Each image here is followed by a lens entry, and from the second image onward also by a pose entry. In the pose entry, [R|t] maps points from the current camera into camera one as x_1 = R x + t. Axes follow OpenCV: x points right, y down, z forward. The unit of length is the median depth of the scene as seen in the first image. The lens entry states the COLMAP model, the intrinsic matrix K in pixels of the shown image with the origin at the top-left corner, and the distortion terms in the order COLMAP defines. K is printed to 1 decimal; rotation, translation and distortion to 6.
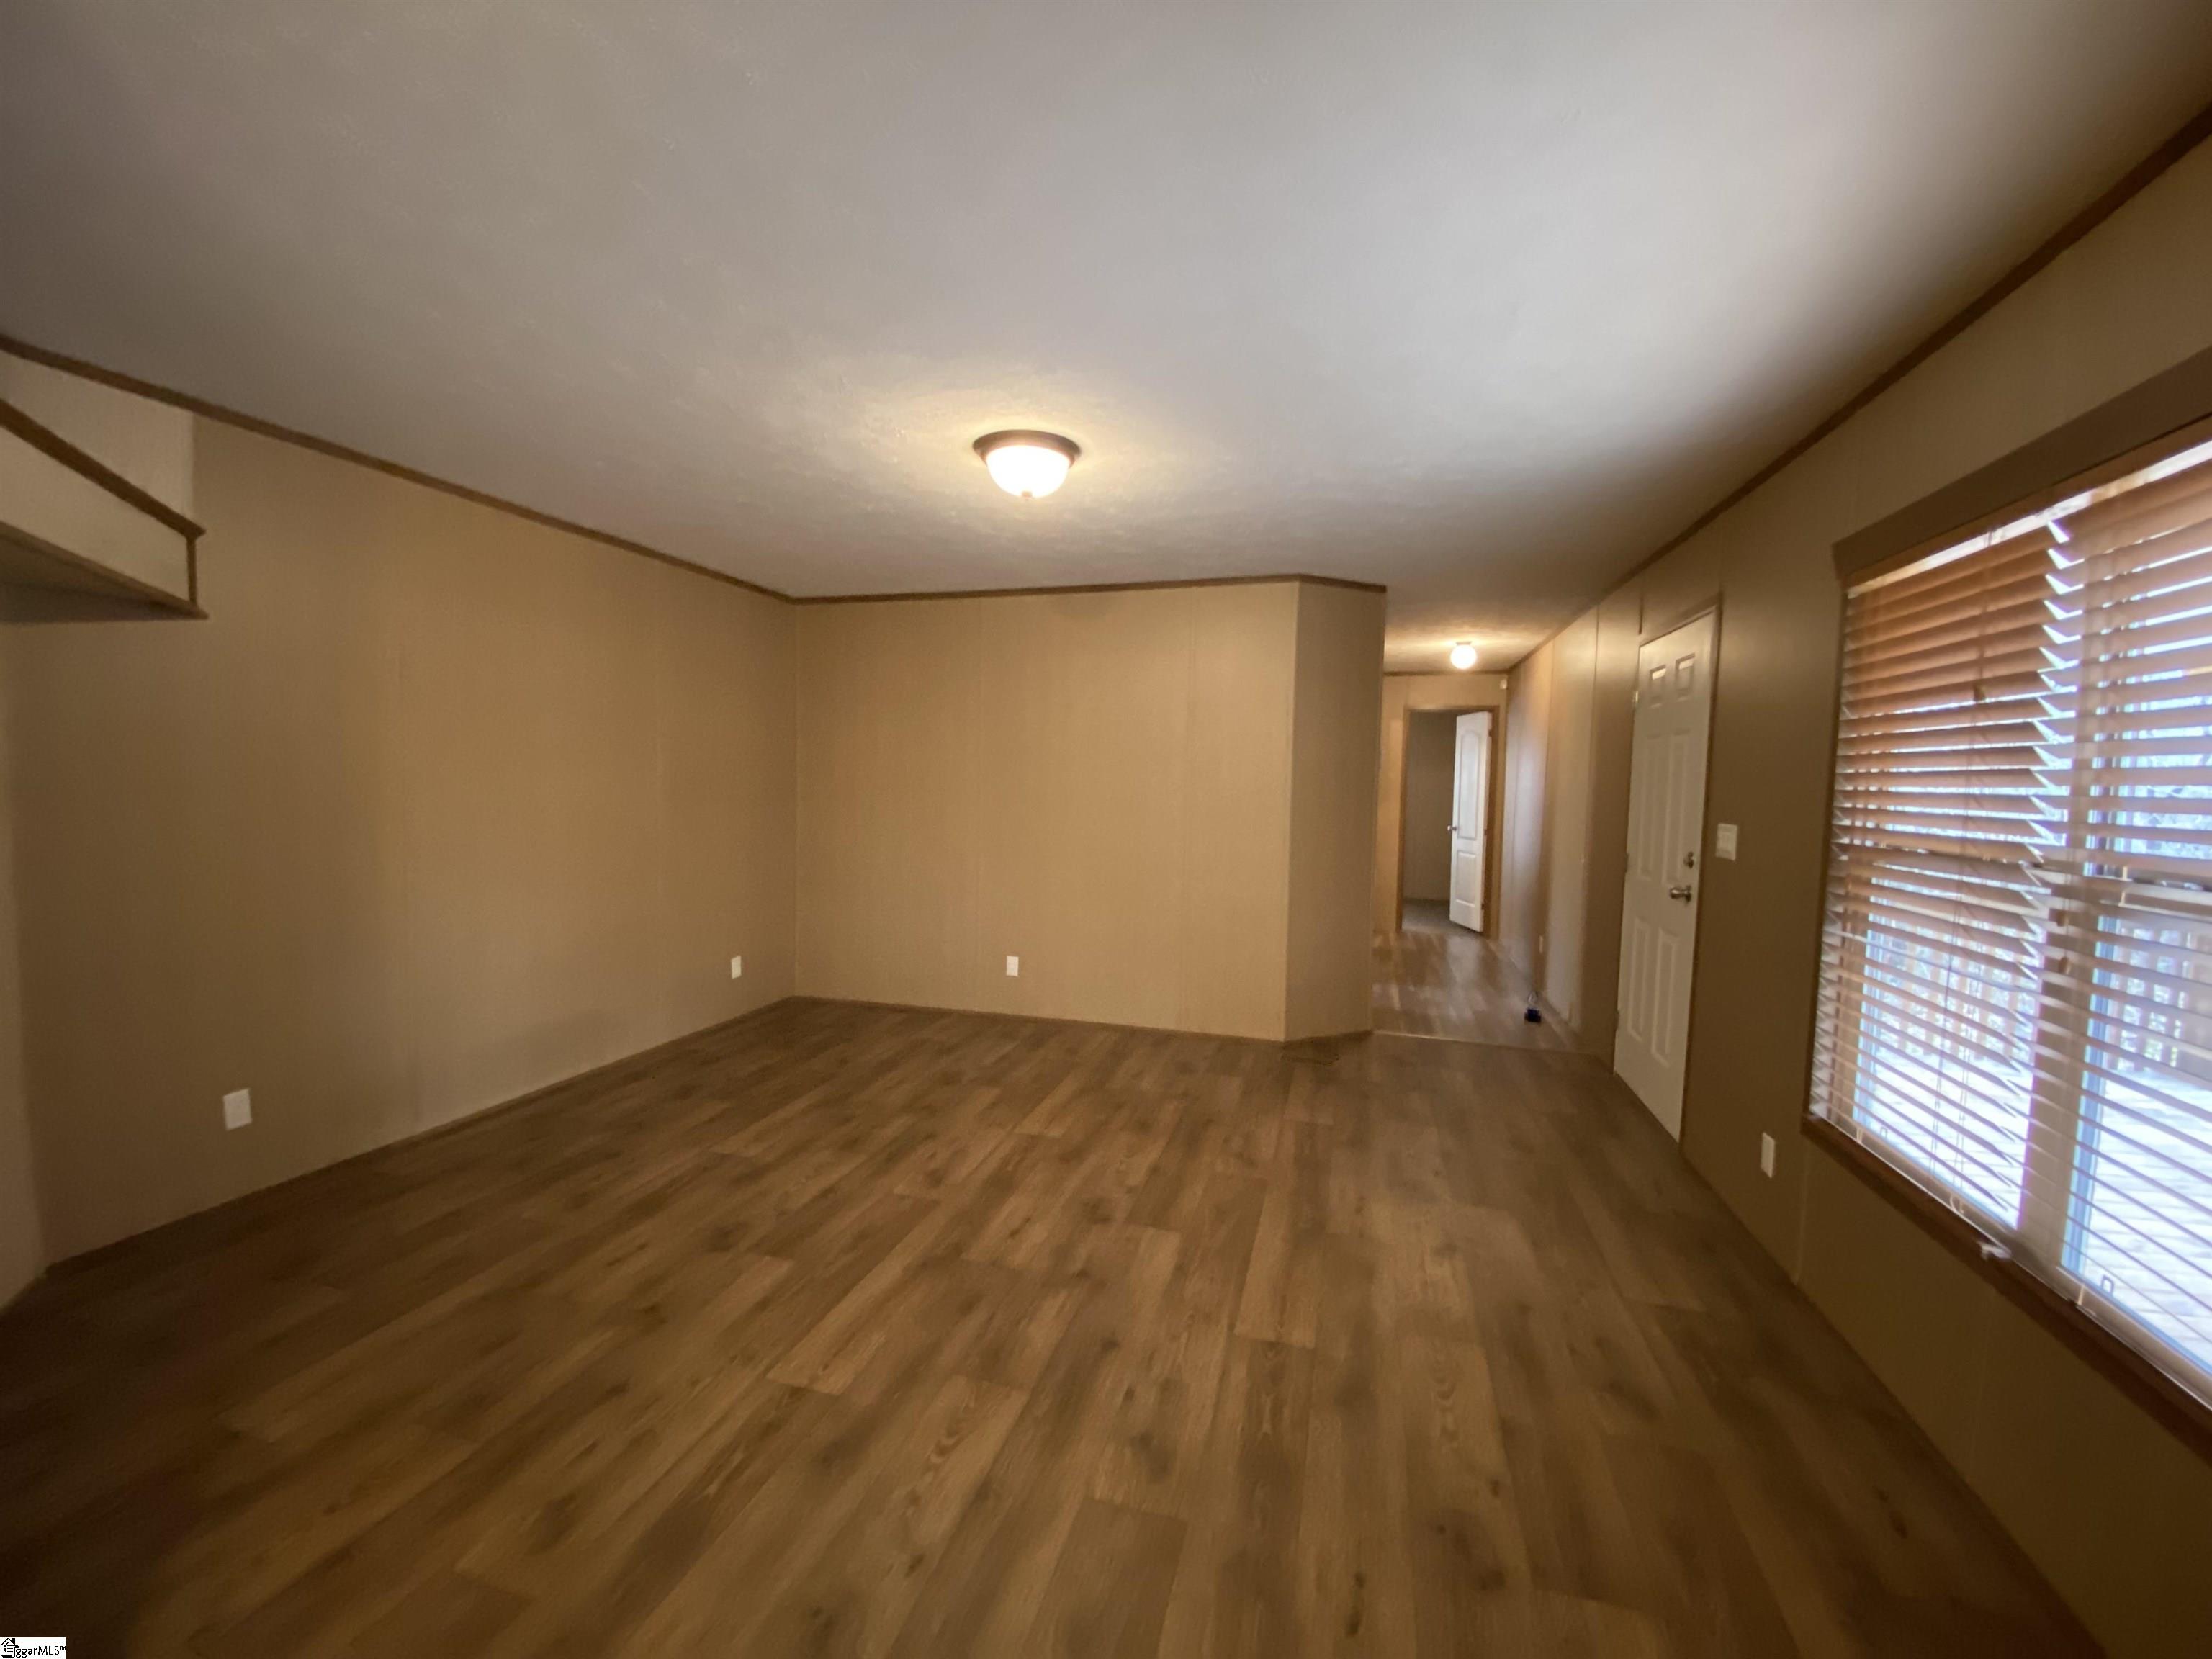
lens RADIAL K [[890.7, 0, 1096.3], [0, 890.7, 834.6], [0, 0, 1]] dist [0.018075, -0.017585]
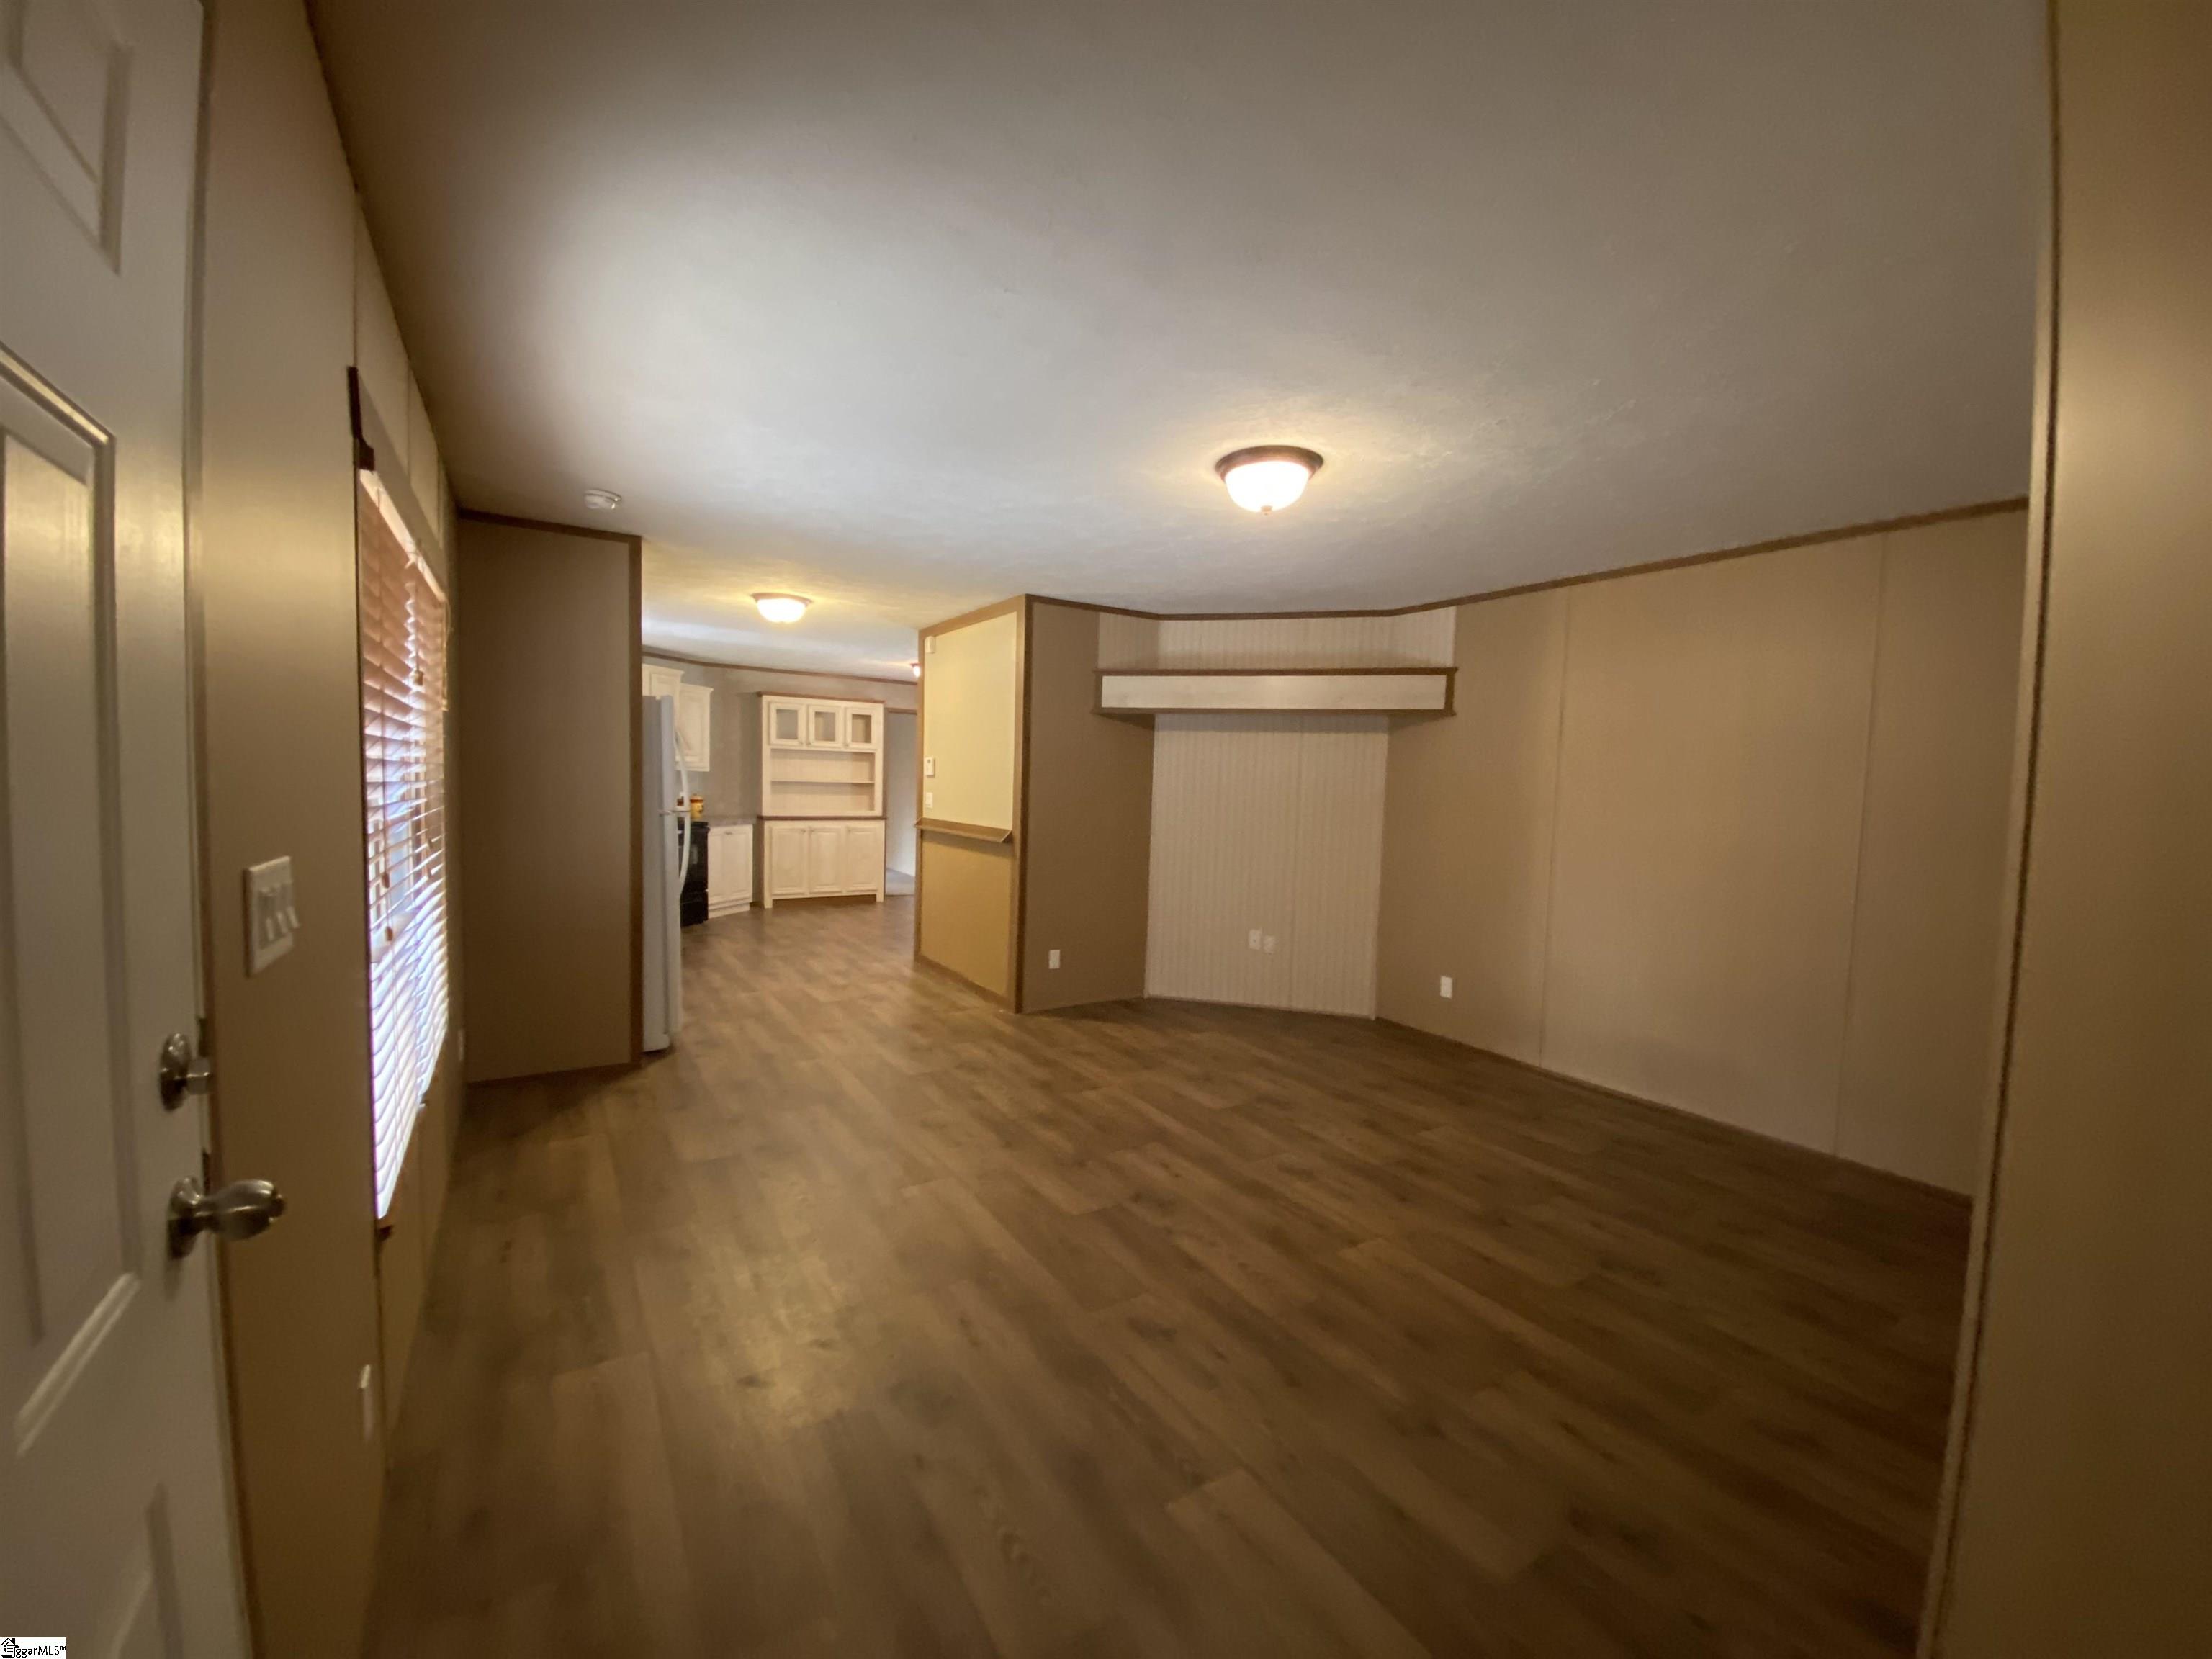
lens RADIAL K [[890.7, 0, 1095.2], [0, 890.7, 829.7], [0, 0, 1]] dist [0.018075, -0.017585]
pose [[-0.668699, 0.000068, -0.743533, 0.861249], [-0.088326, 0.992912, 0.079526, -0.088020], [0.738268, 0.118852, -0.663953, 1.673252]]
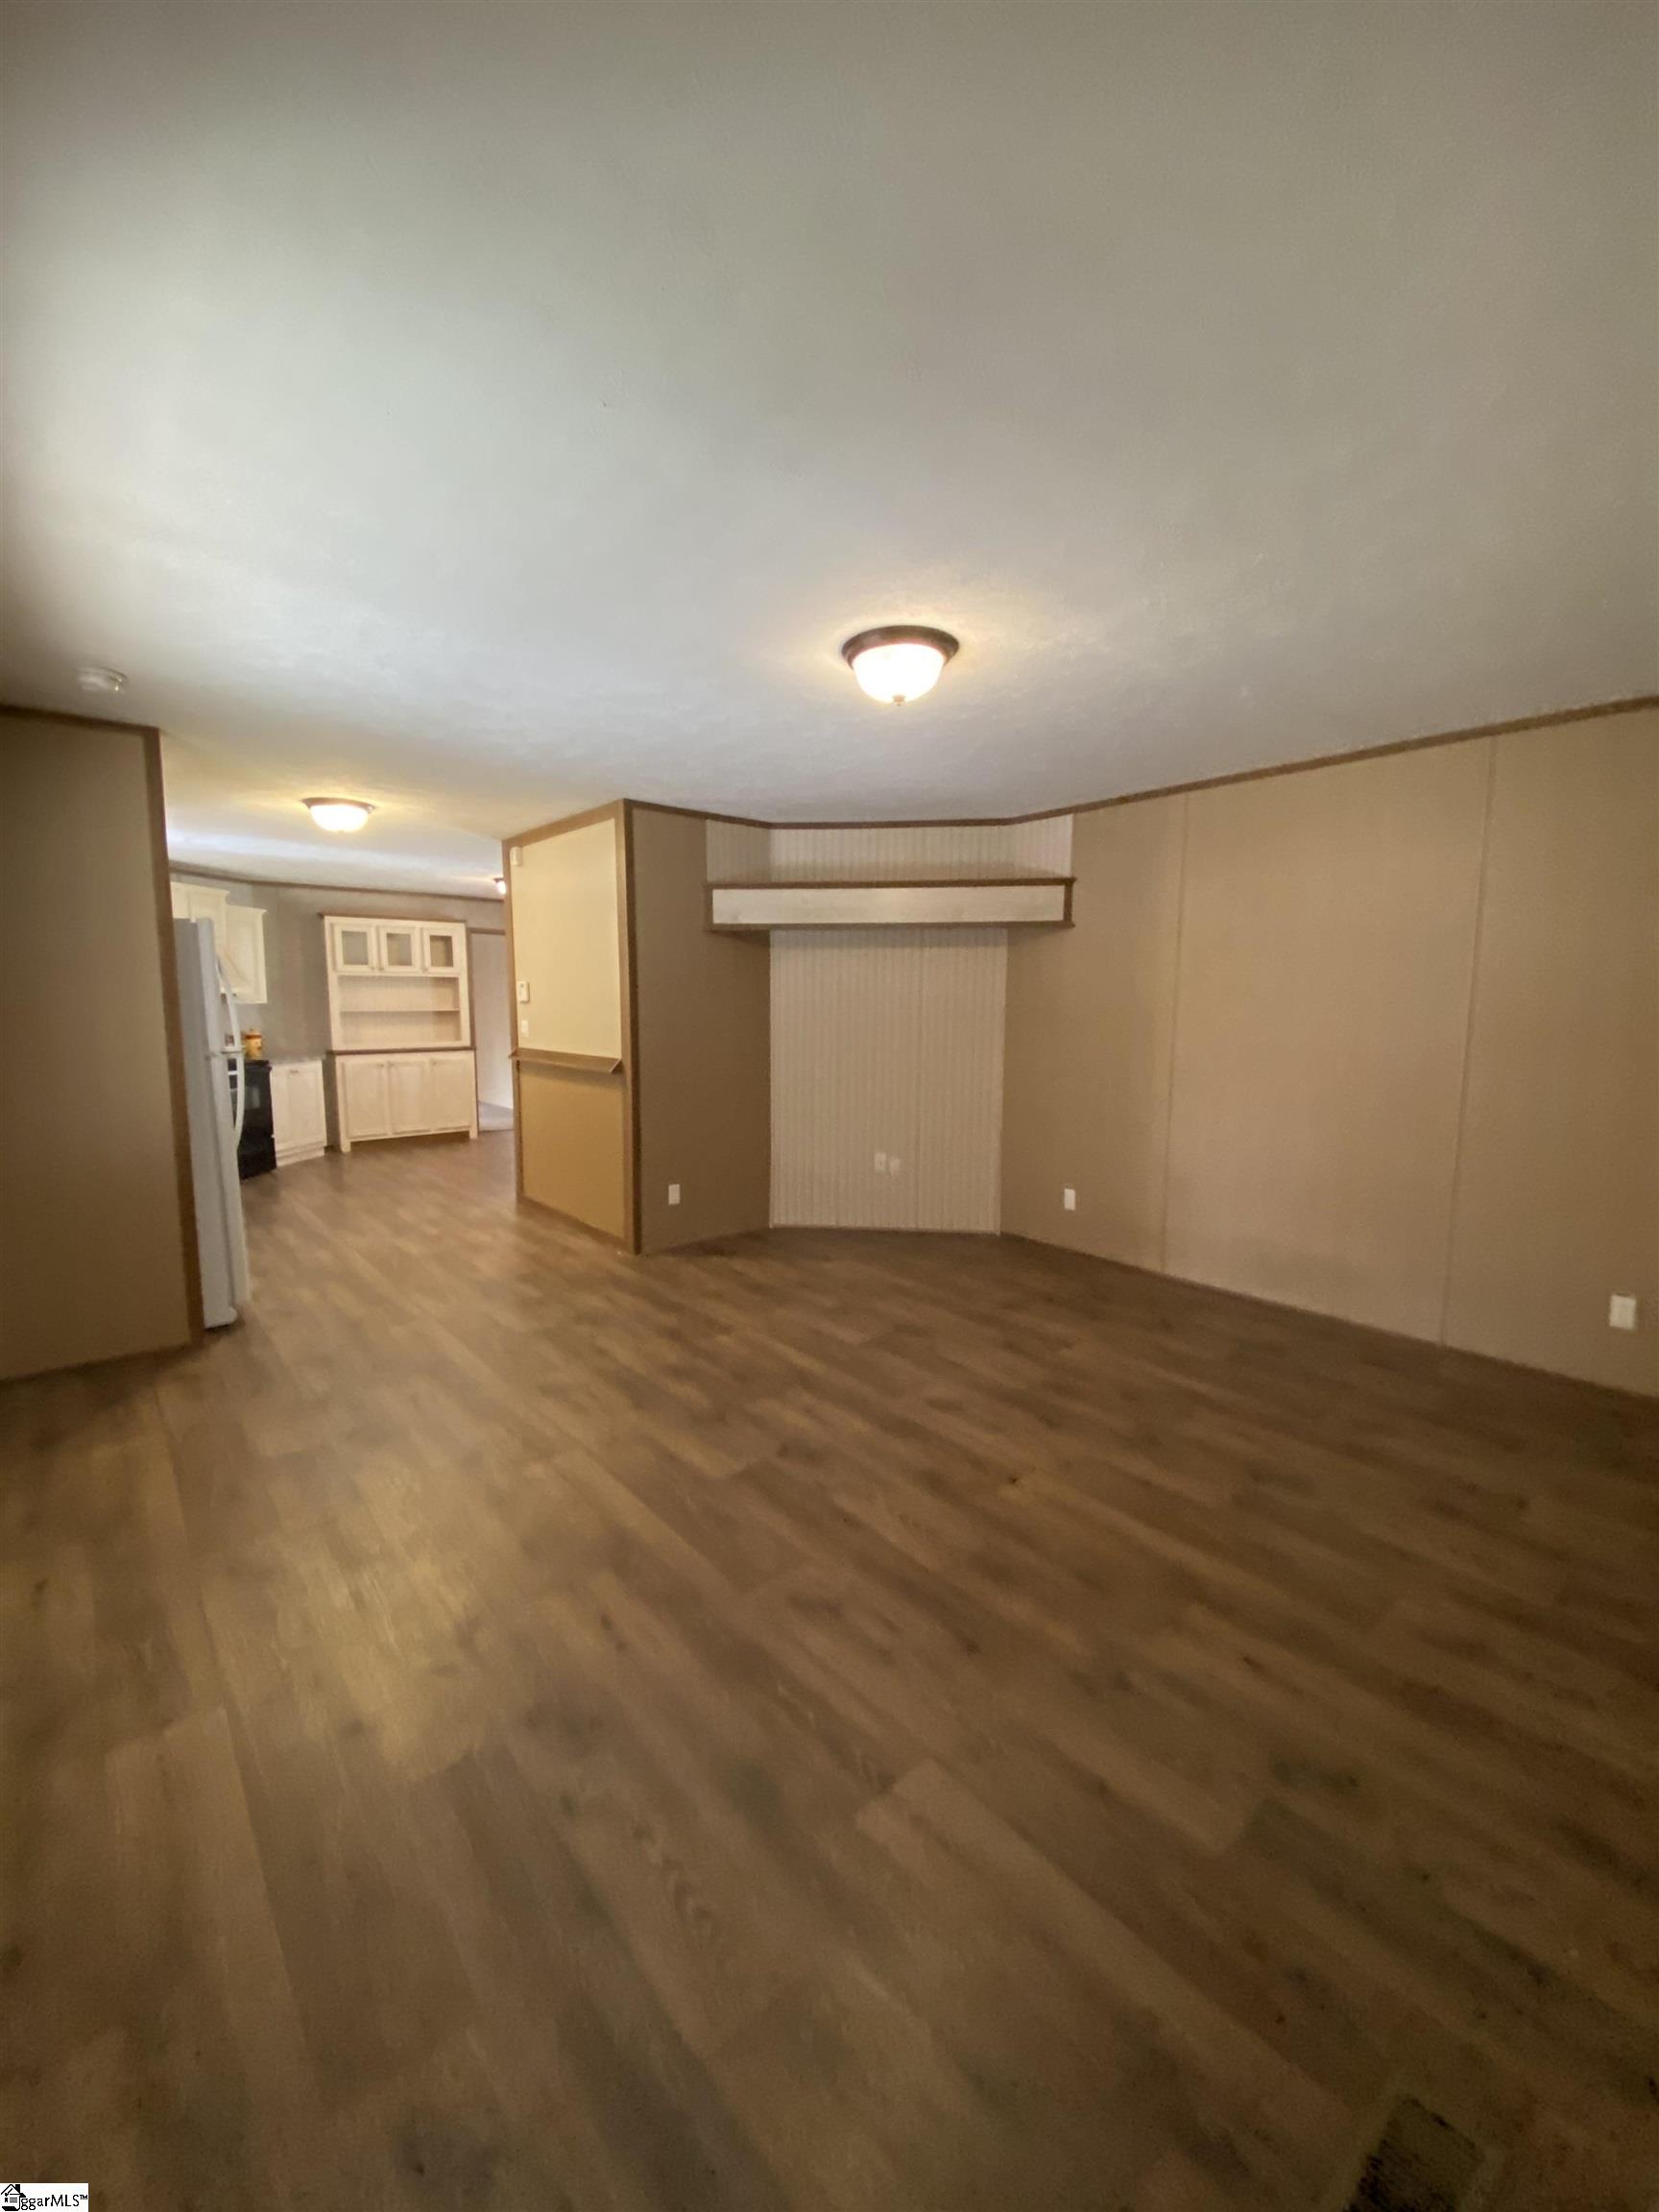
lens RADIAL K [[890.7, 0, 824.4], [0, 890.7, 1096.5], [0, 0, 1]] dist [0.018075, -0.017585]
pose [[-0.555894, 0.067618, -0.828499, 0.807055], [-0.063670, 0.990294, 0.123544, -0.090527], [0.828811, 0.121428, -0.546193, 1.584828]]
